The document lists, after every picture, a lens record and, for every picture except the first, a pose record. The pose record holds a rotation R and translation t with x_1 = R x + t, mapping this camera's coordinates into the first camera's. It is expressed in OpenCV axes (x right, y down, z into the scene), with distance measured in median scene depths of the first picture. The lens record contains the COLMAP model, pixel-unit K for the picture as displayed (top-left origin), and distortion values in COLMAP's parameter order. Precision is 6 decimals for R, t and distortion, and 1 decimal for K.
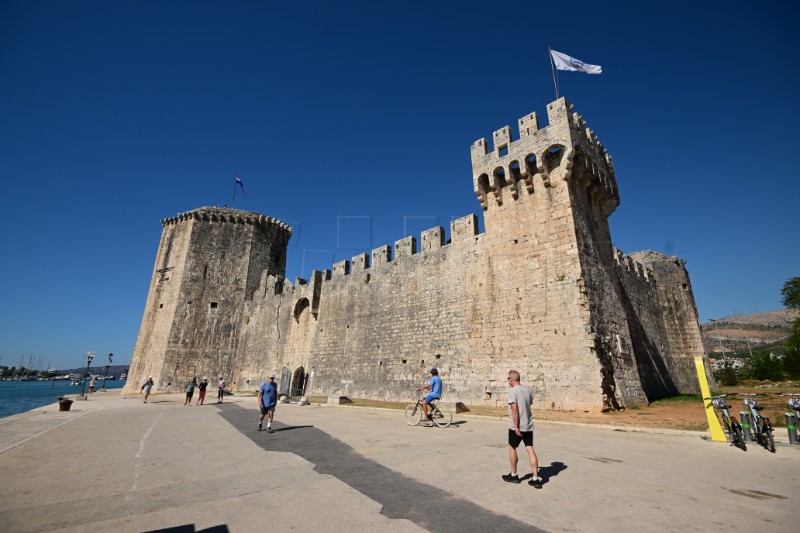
lens RADIAL K [[361.7, 0, 400.0], [0, 361.7, 266.5], [0, 0, 1]] dist [0.000436, -0.006489]
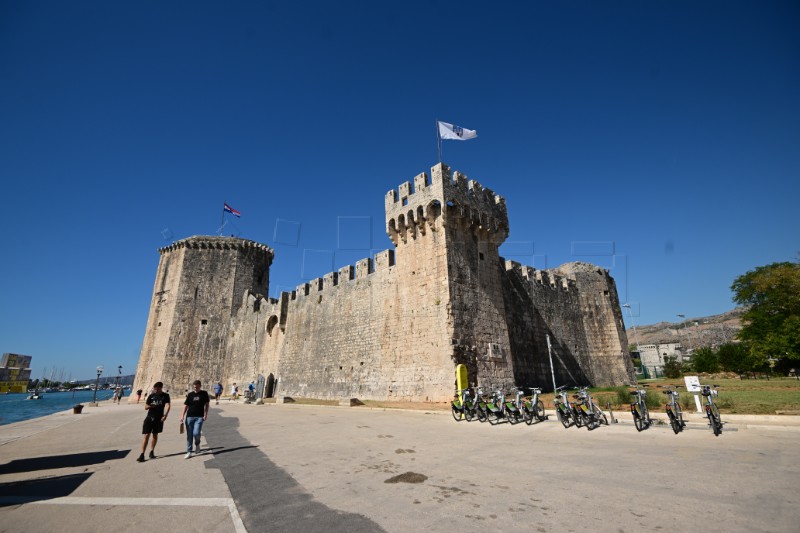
lens RADIAL K [[361.7, 0, 400.0], [0, 361.7, 266.5], [0, 0, 1]] dist [0.000436, -0.006489]
pose [[0.998907, -0.038096, -0.027100, 0.195105], [0.038053, 0.999273, -0.002116, -0.057781], [0.027161, 0.001083, 0.999630, -0.184287]]
